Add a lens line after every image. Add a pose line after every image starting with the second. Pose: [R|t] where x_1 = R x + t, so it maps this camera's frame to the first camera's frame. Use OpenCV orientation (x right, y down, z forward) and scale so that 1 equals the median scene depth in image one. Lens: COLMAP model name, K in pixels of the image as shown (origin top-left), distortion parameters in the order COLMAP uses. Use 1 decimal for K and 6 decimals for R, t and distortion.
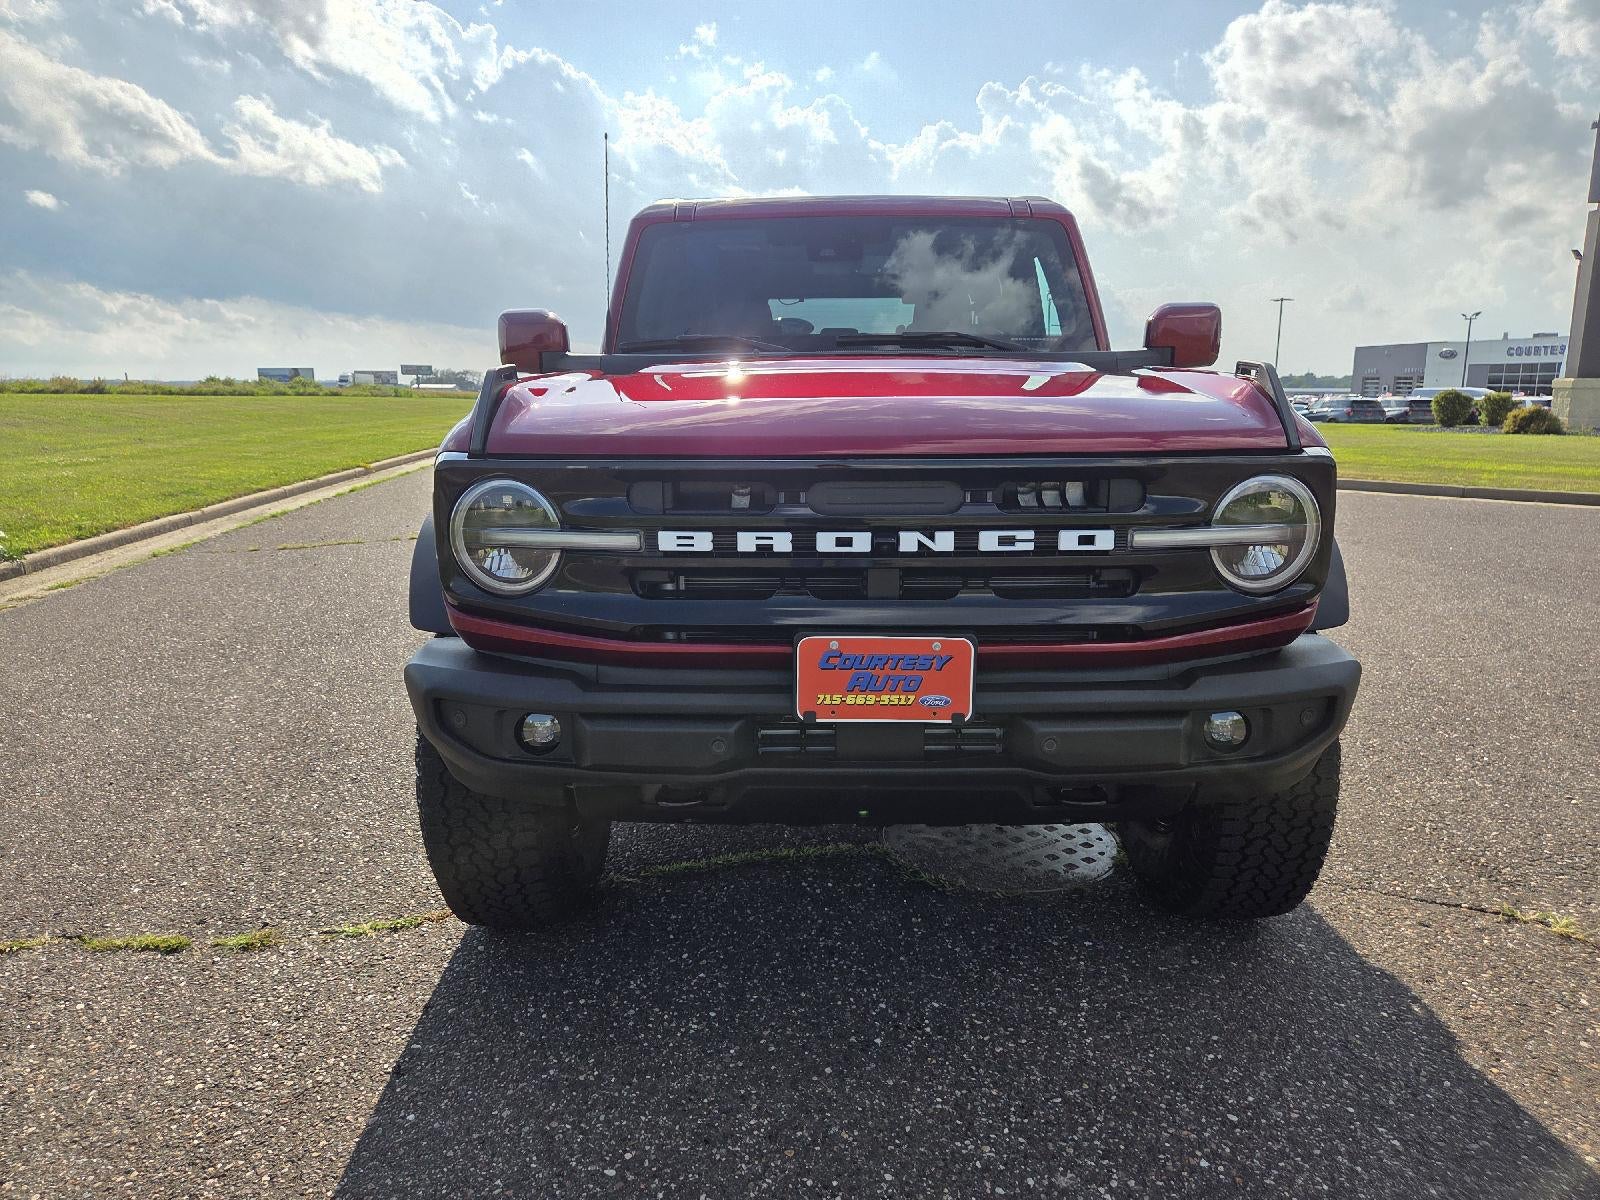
lens RADIAL K [[1105.6, 0, 769.0], [0, 1105.6, 592.2], [0, 0, 1]] dist [0.062286, -0.047581]
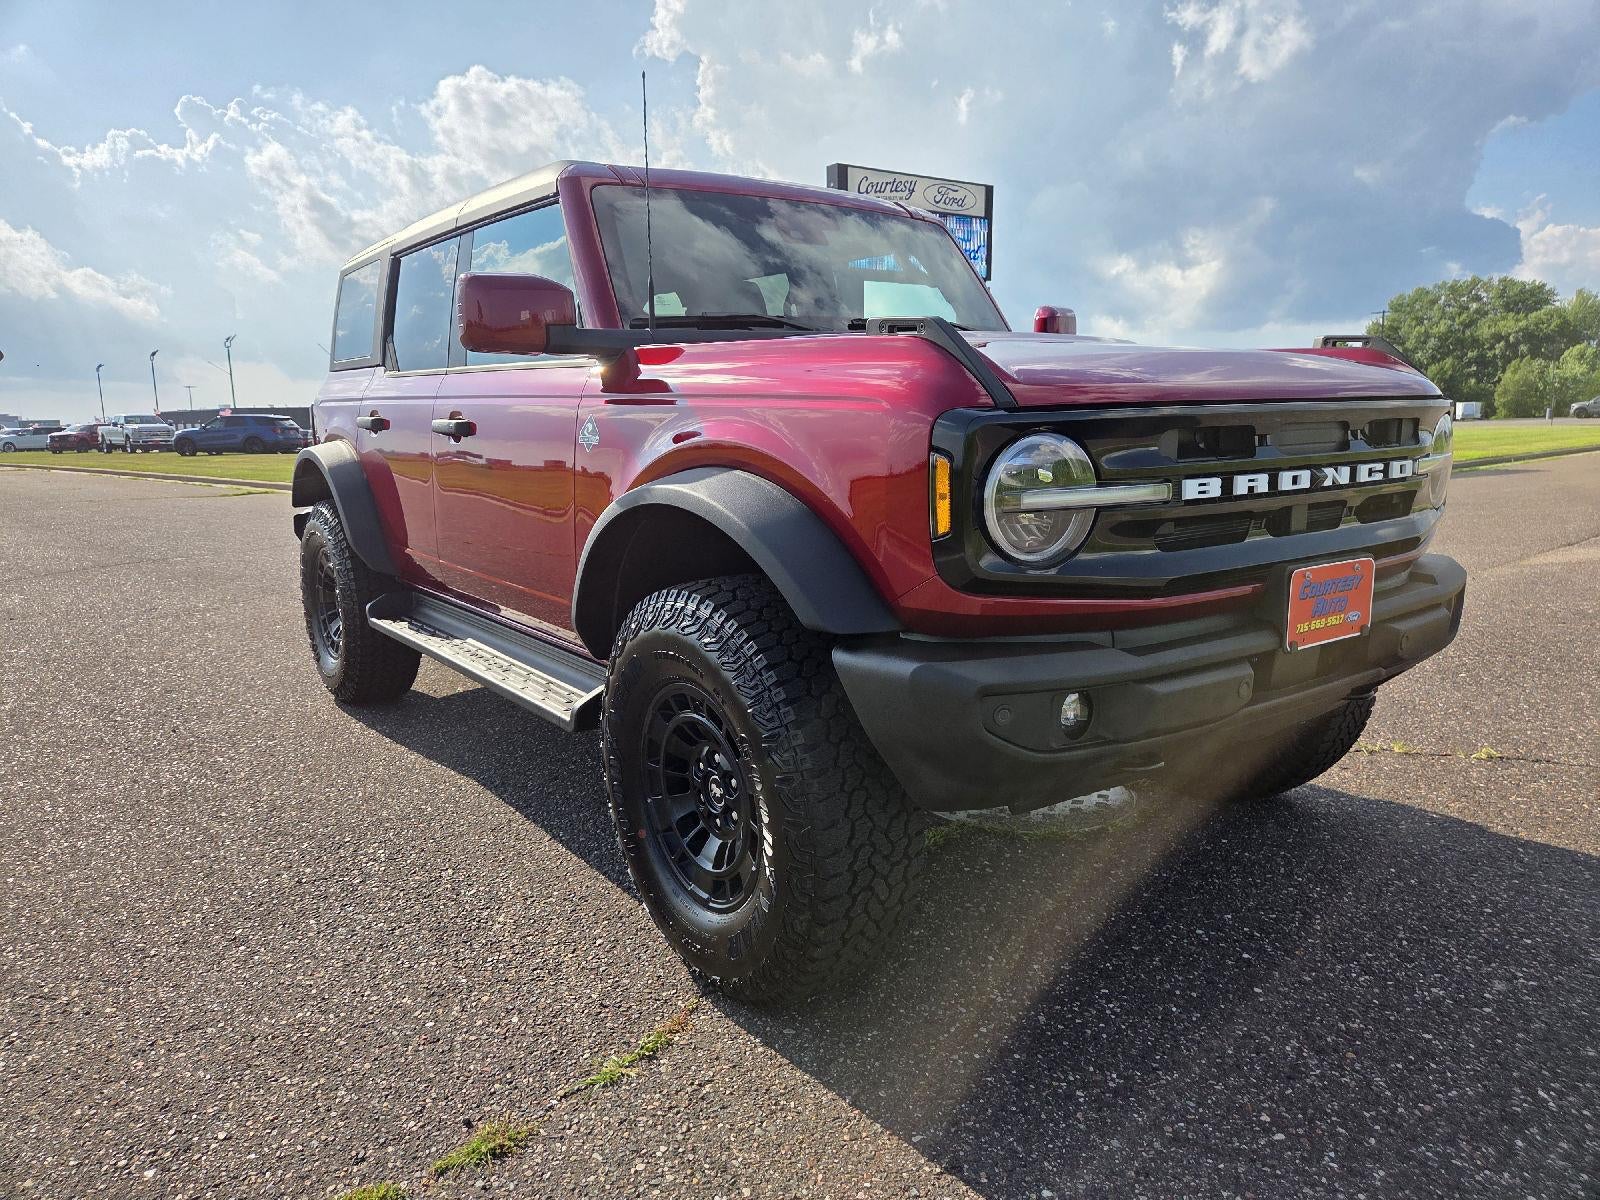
lens RADIAL K [[1105.6, 0, 798.7], [0, 1105.6, 585.8], [0, 0, 1]] dist [0.062286, -0.047581]
pose [[0.787857, -0.104021, 0.607010, -0.047567], [0.128101, 0.991754, 0.003687, -0.000455], [-0.602389, 0.074854, 0.794685, 0.021011]]
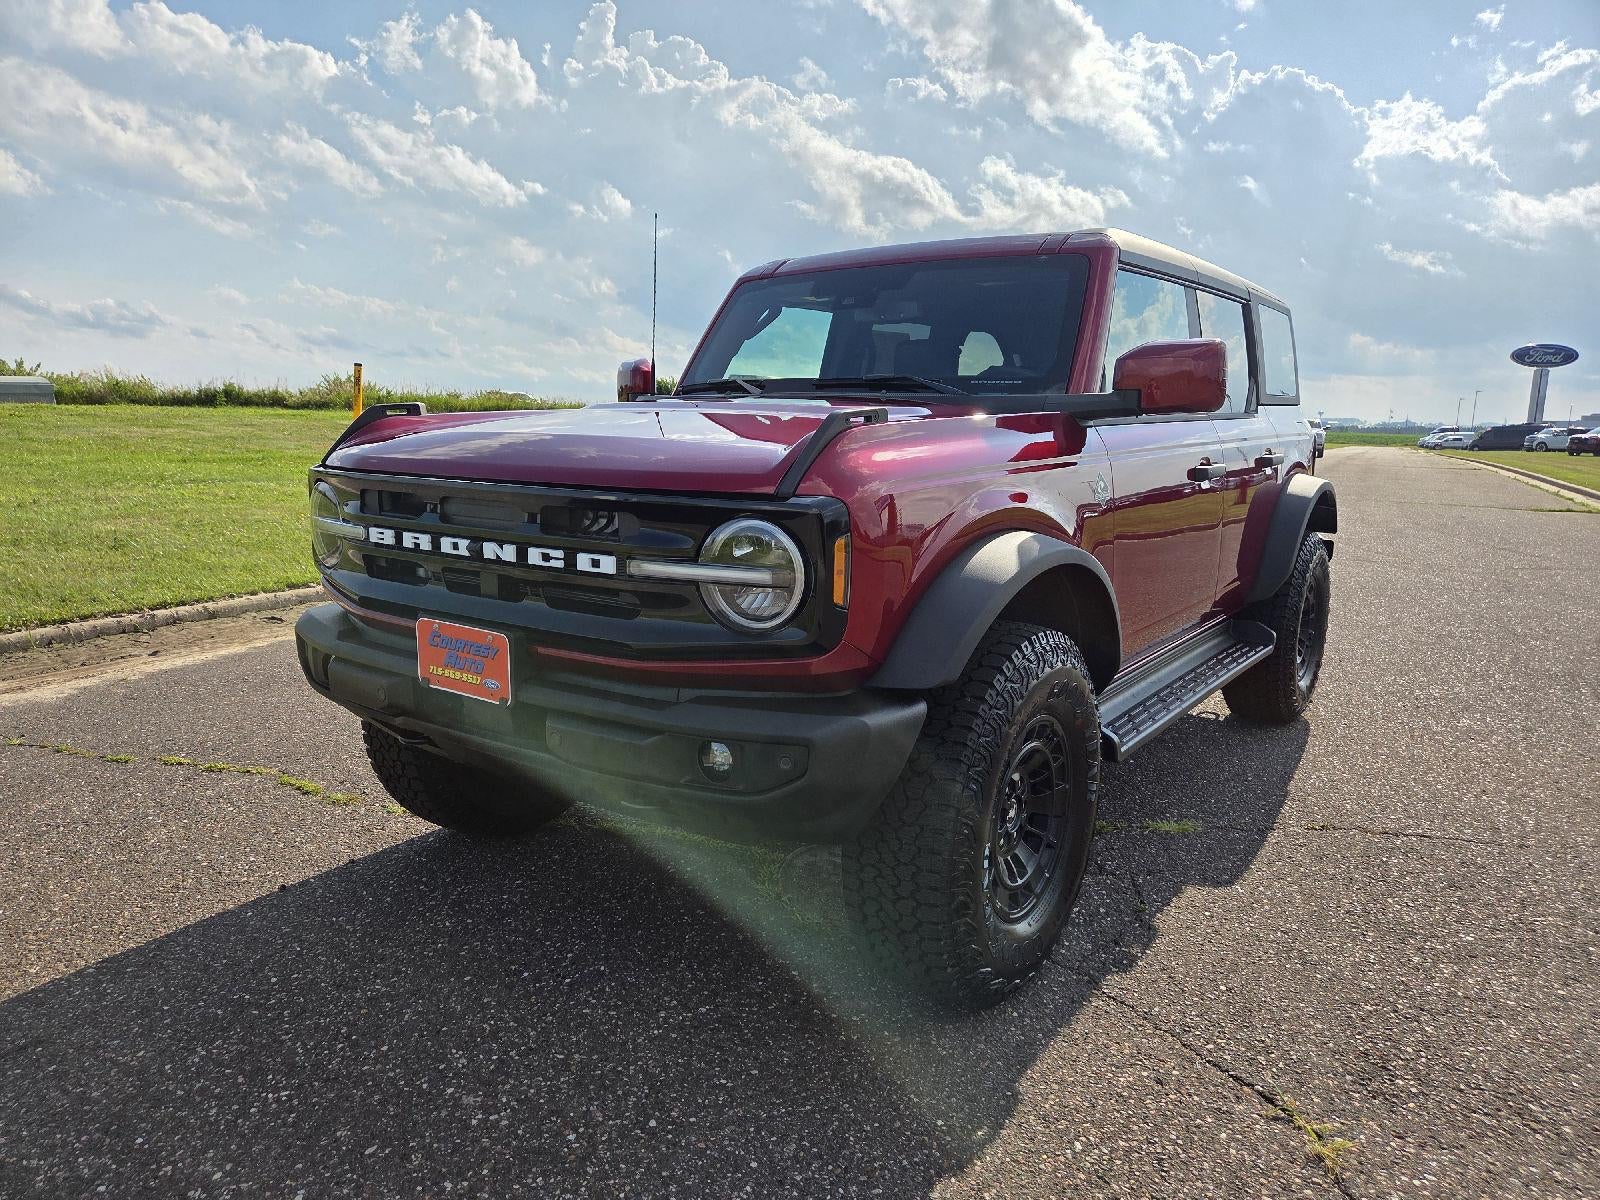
lens RADIAL K [[1105.6, 0, 795.3], [0, 1105.6, 607.0], [0, 0, 1]] dist [0.062286, -0.047581]
pose [[0.814400, 0.117816, -0.568218, 0.053037], [-0.127449, 0.991580, 0.022930, -0.002652], [0.566136, 0.053745, 0.822558, 0.009290]]
